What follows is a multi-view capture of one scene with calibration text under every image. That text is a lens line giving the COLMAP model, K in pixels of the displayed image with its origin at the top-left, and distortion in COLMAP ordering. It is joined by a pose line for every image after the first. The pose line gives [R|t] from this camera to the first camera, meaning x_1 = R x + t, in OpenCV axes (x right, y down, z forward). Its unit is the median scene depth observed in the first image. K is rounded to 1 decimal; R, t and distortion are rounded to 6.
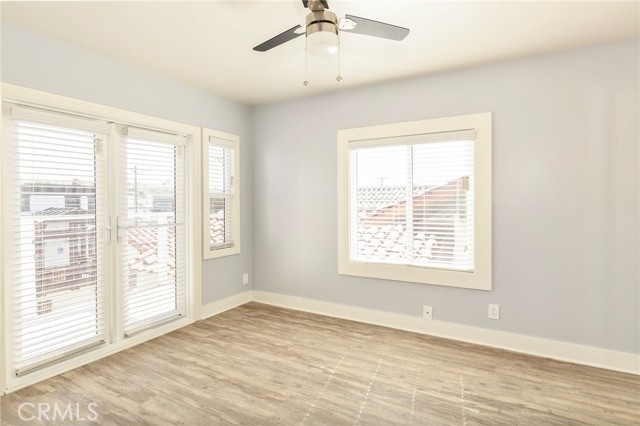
lens RADIAL K [[317.4, 0, 320.0], [0, 317.4, 213.0], [0, 0, 1]] dist [0.001246, -0.000037]
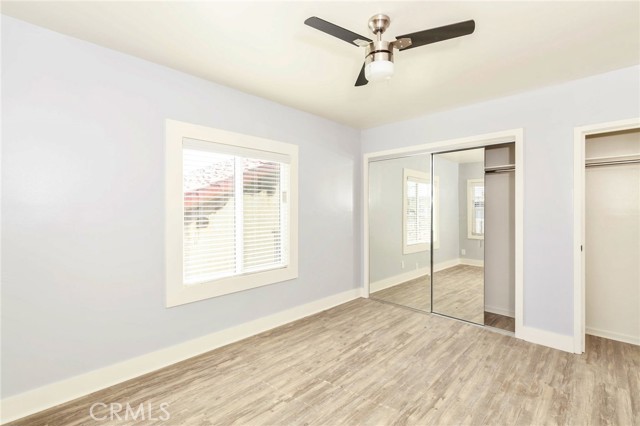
lens RADIAL K [[291.2, 0, 320.0], [0, 291.2, 213.0], [0, 0, 1]] dist [-0.001733, -0.000216]
pose [[0.280340, -0.003579, 0.959894, -0.641618], [0.039394, 0.999193, -0.007780, -0.016839], [-0.959092, 0.039995, 0.280255, 0.568700]]
